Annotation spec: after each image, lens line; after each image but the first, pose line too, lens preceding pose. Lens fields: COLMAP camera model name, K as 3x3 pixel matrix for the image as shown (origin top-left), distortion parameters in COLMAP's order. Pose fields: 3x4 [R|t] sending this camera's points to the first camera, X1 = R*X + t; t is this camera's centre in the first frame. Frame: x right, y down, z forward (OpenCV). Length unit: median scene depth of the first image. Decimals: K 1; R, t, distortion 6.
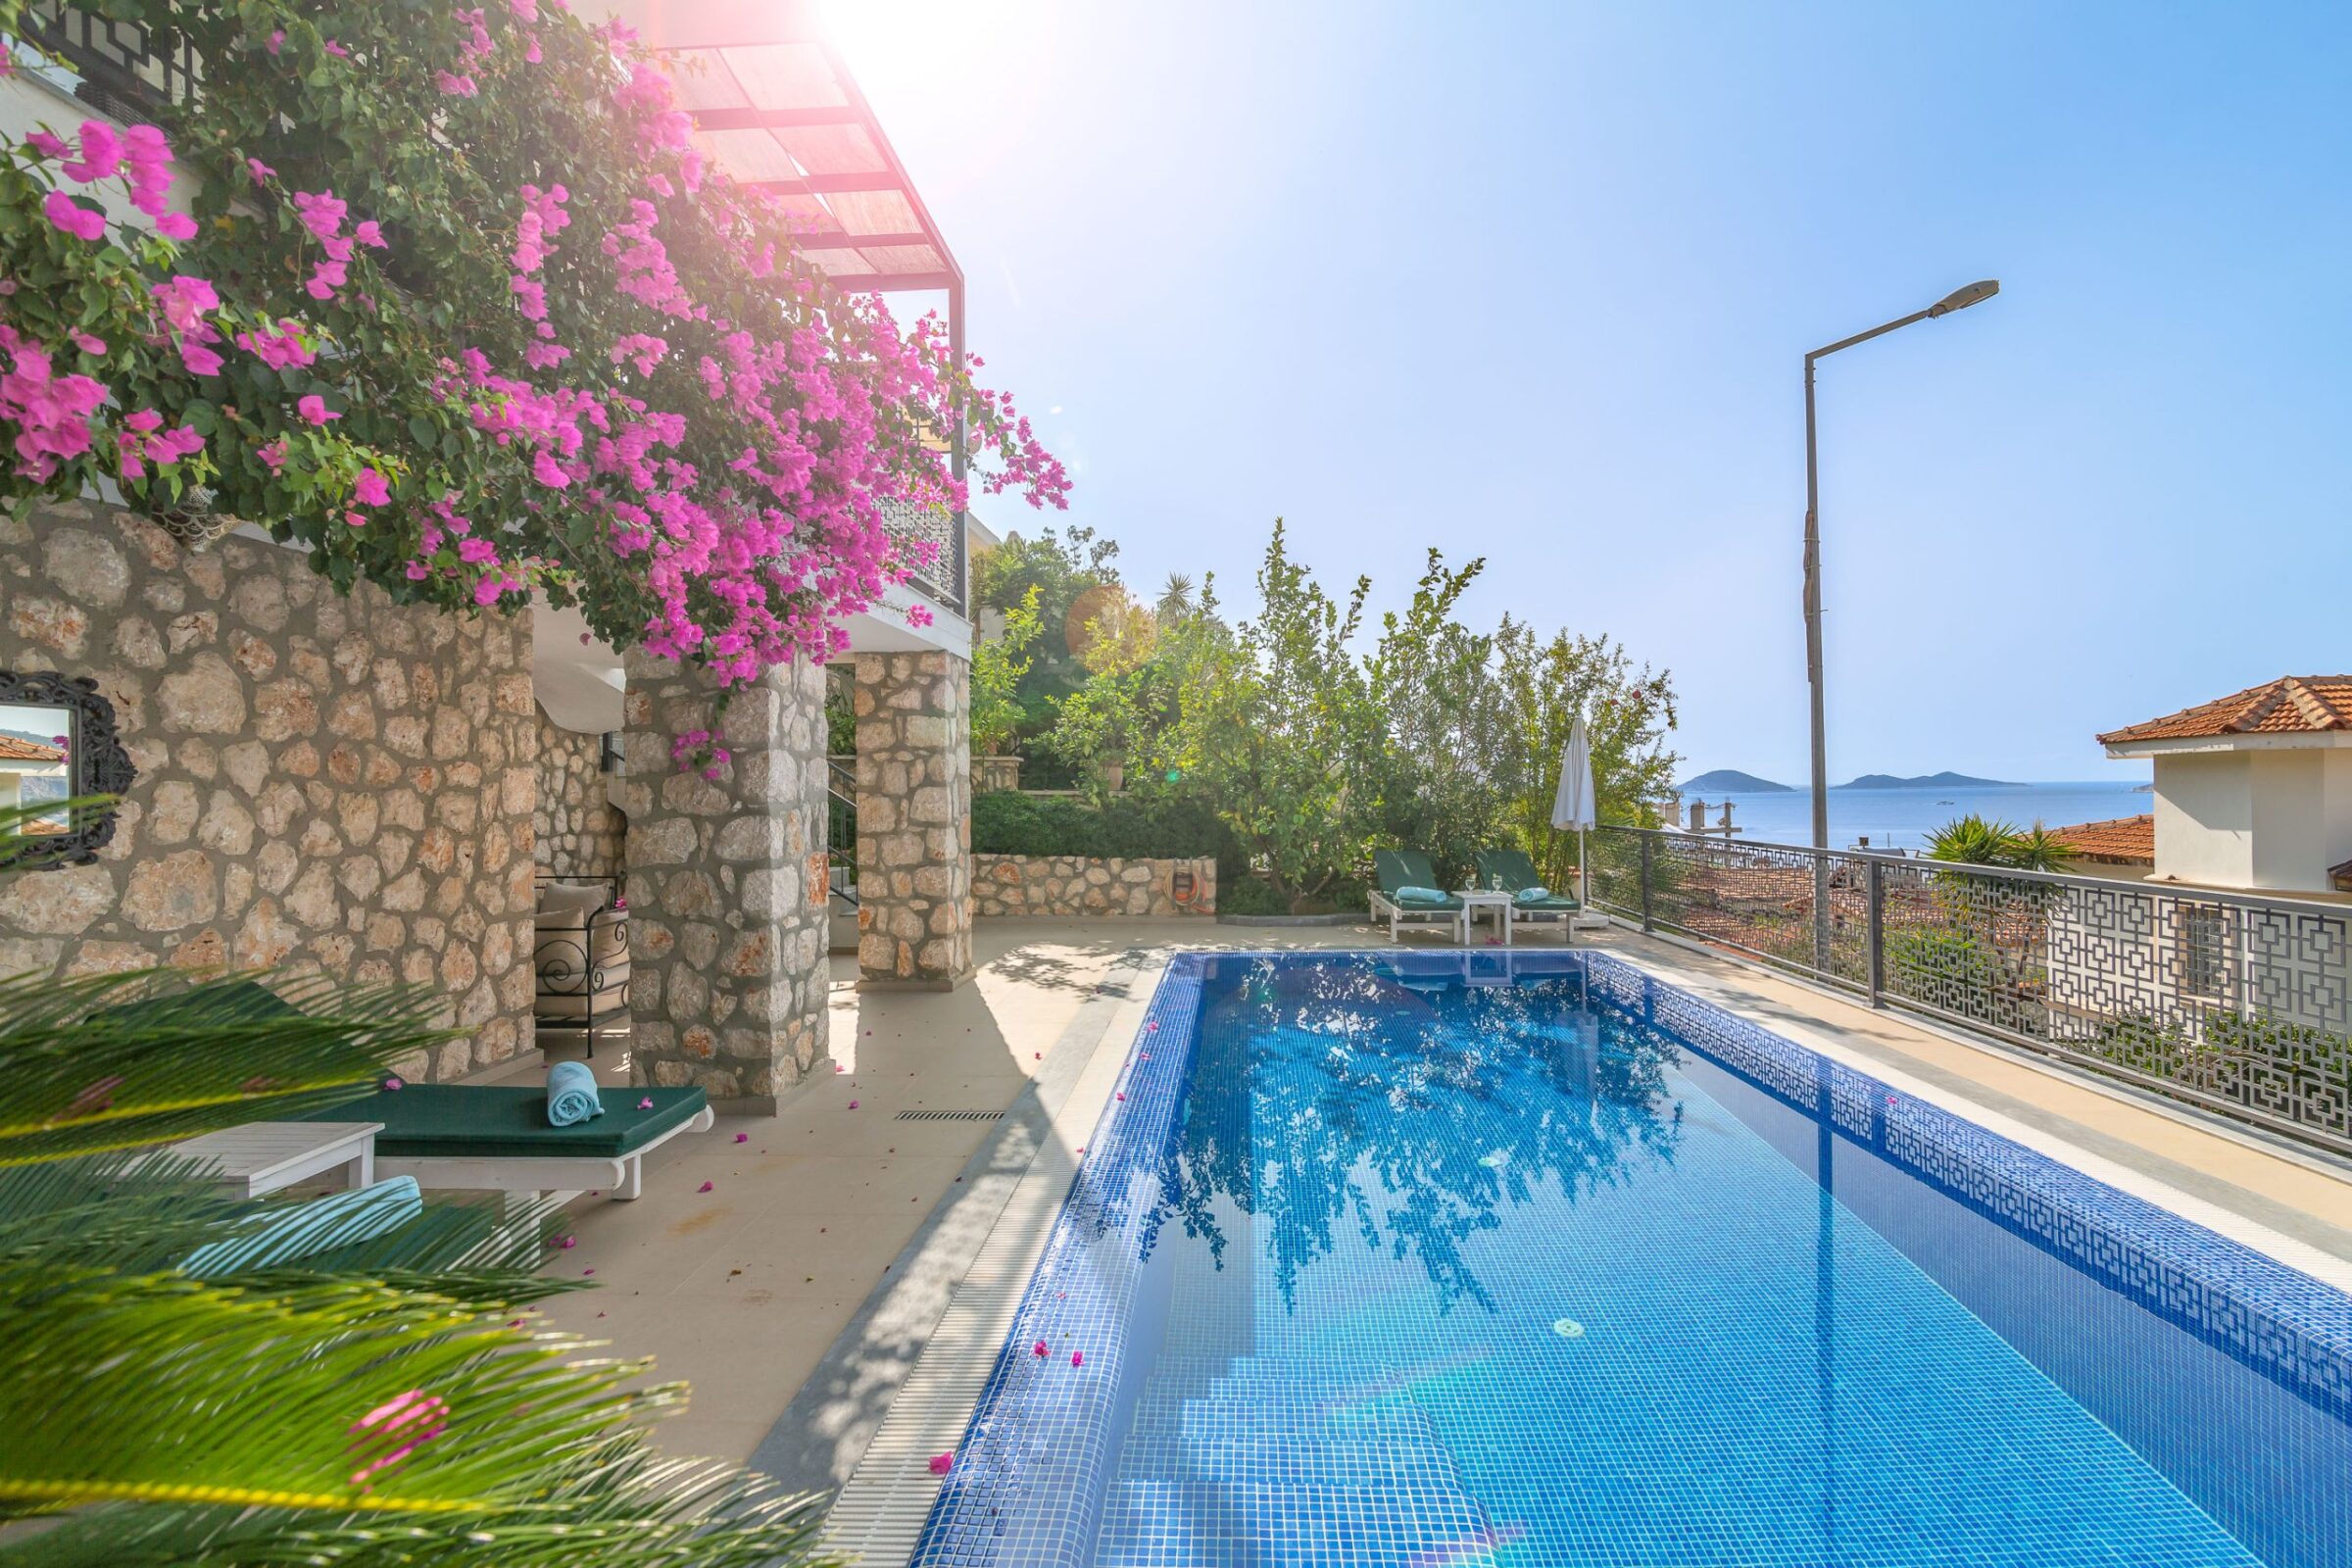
lens RADIAL K [[1075.5, 0, 1174.8], [0, 1075.5, 789.9], [0, 0, 1]] dist [0.000365, 0.003090]
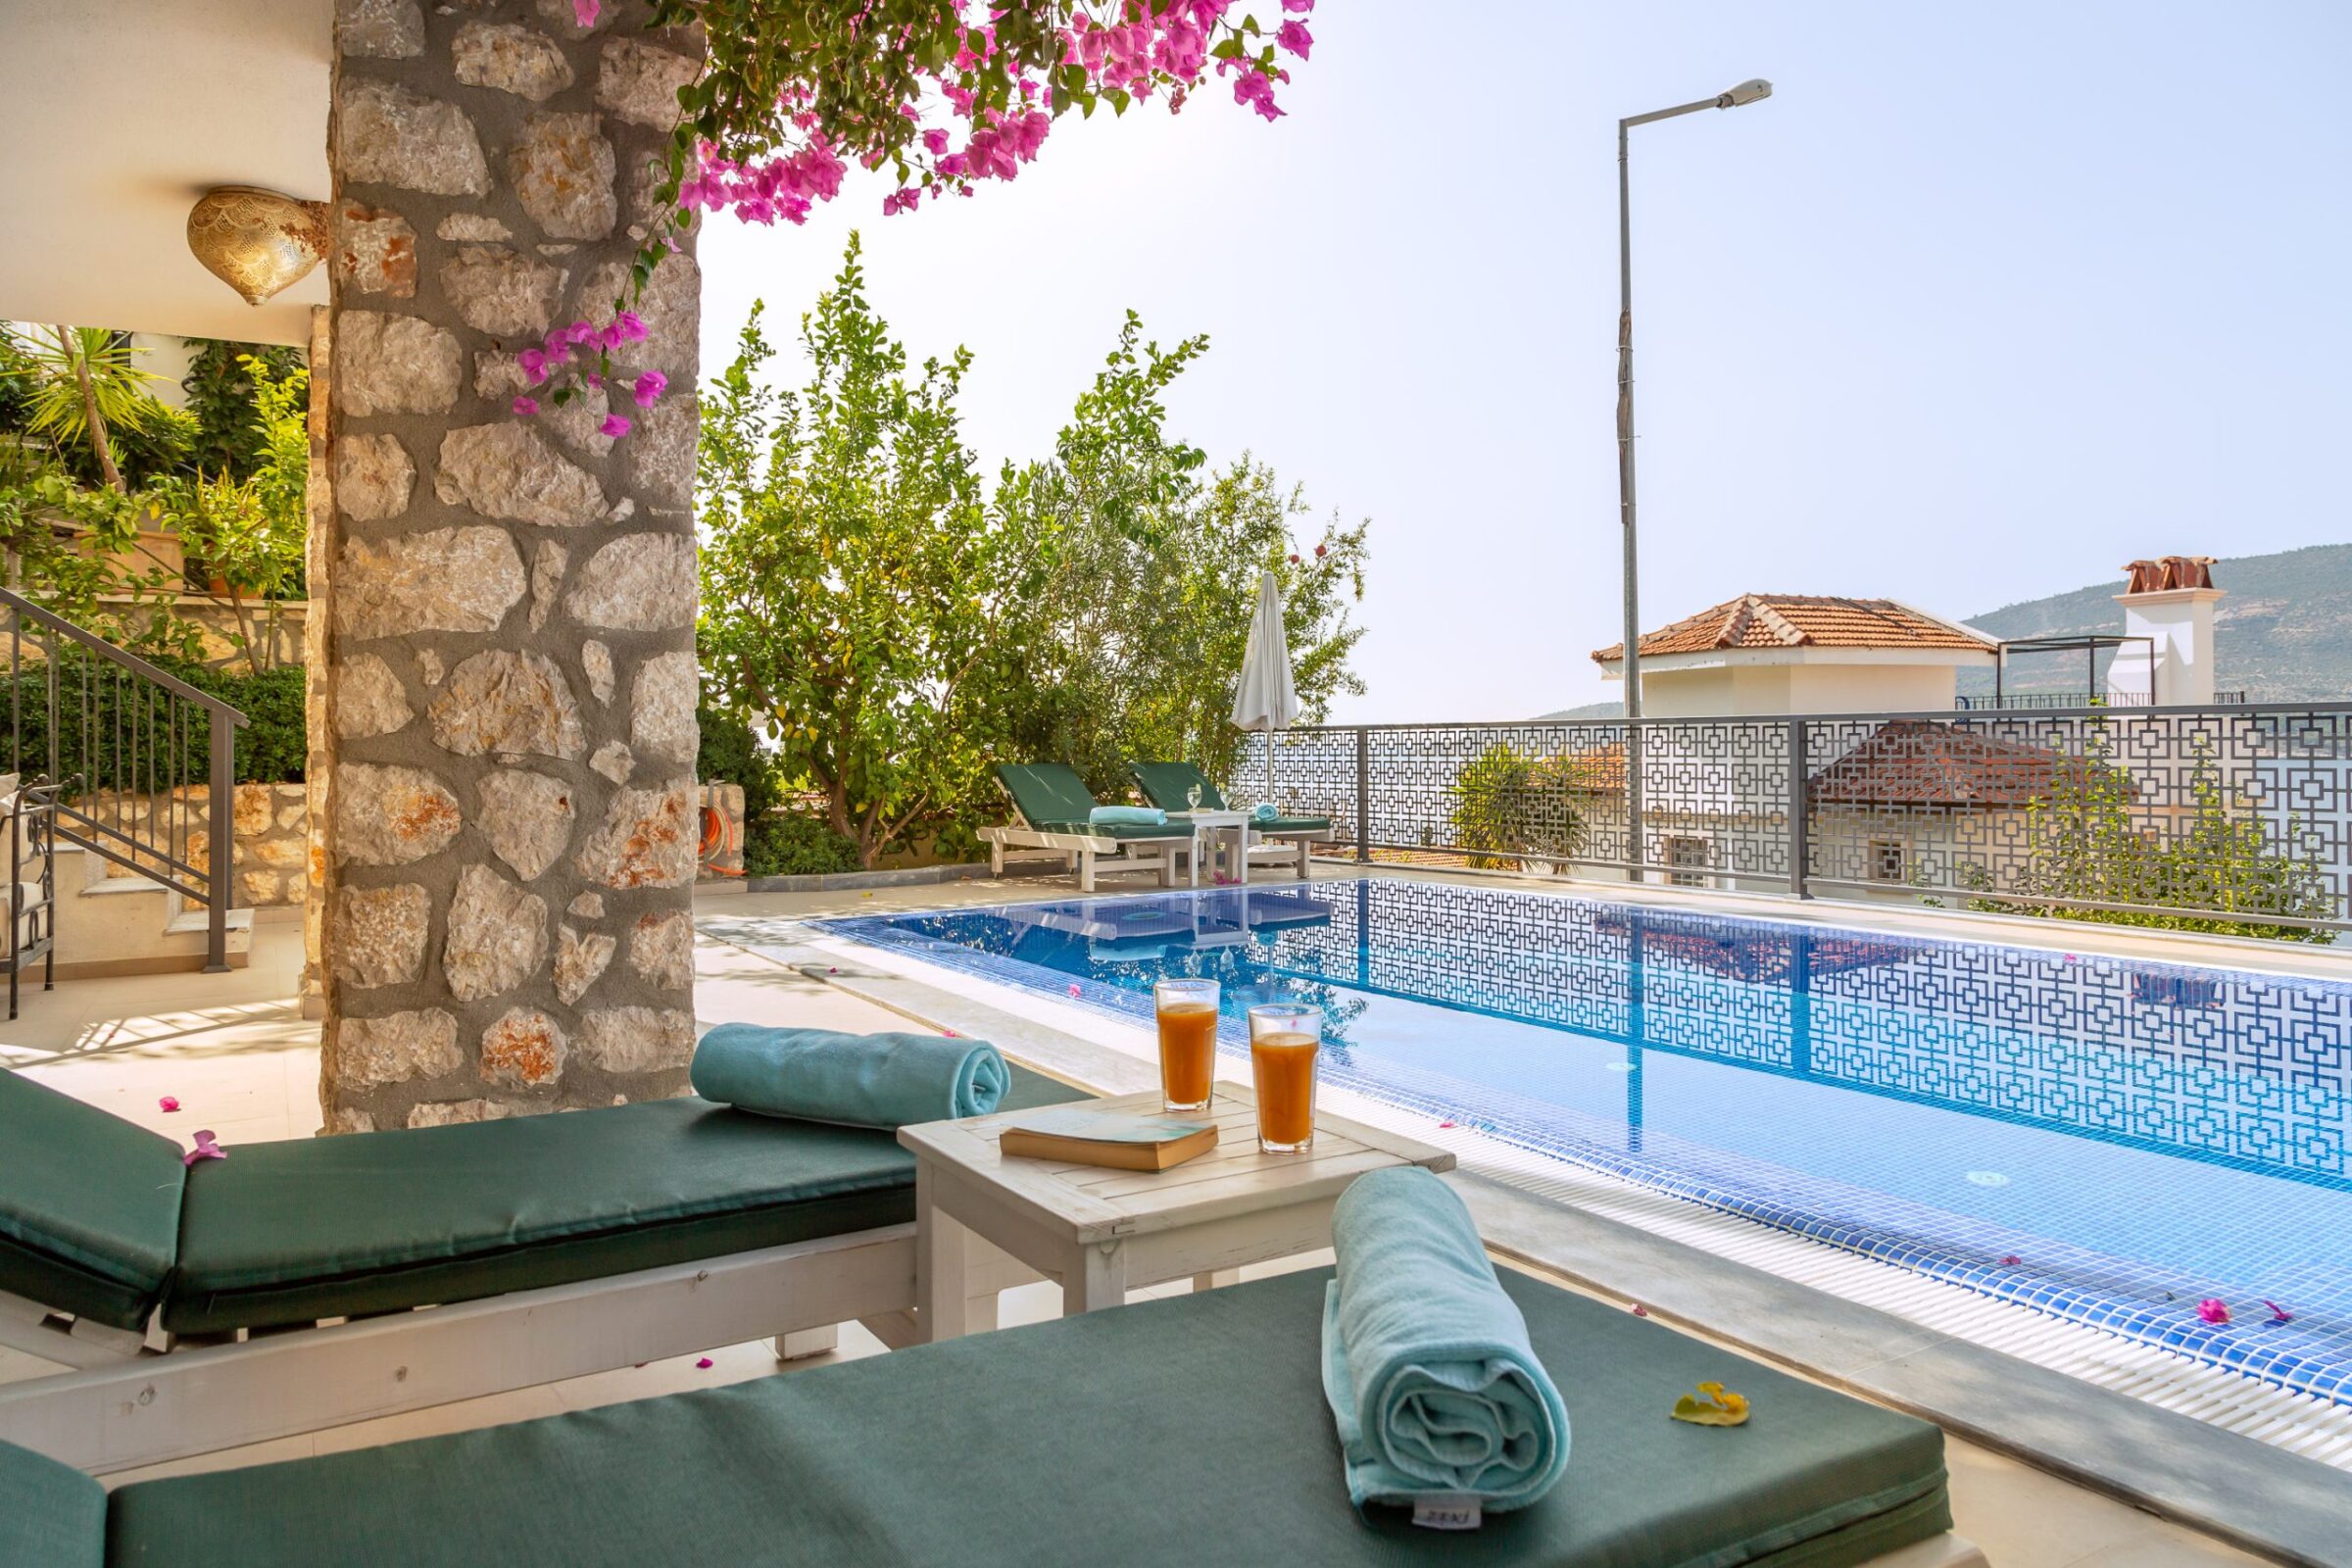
lens RADIAL K [[1575.5, 0, 1192.9], [0, 1575.5, 733.1], [0, 0, 1]] dist [0.008233, 0.000903]
pose [[0.838004, 0.000457, 0.545664, -0.566815], [0.007146, 0.999905, -0.011813, 0.117894], [-0.545618, 0.013799, 0.837921, 0.320259]]
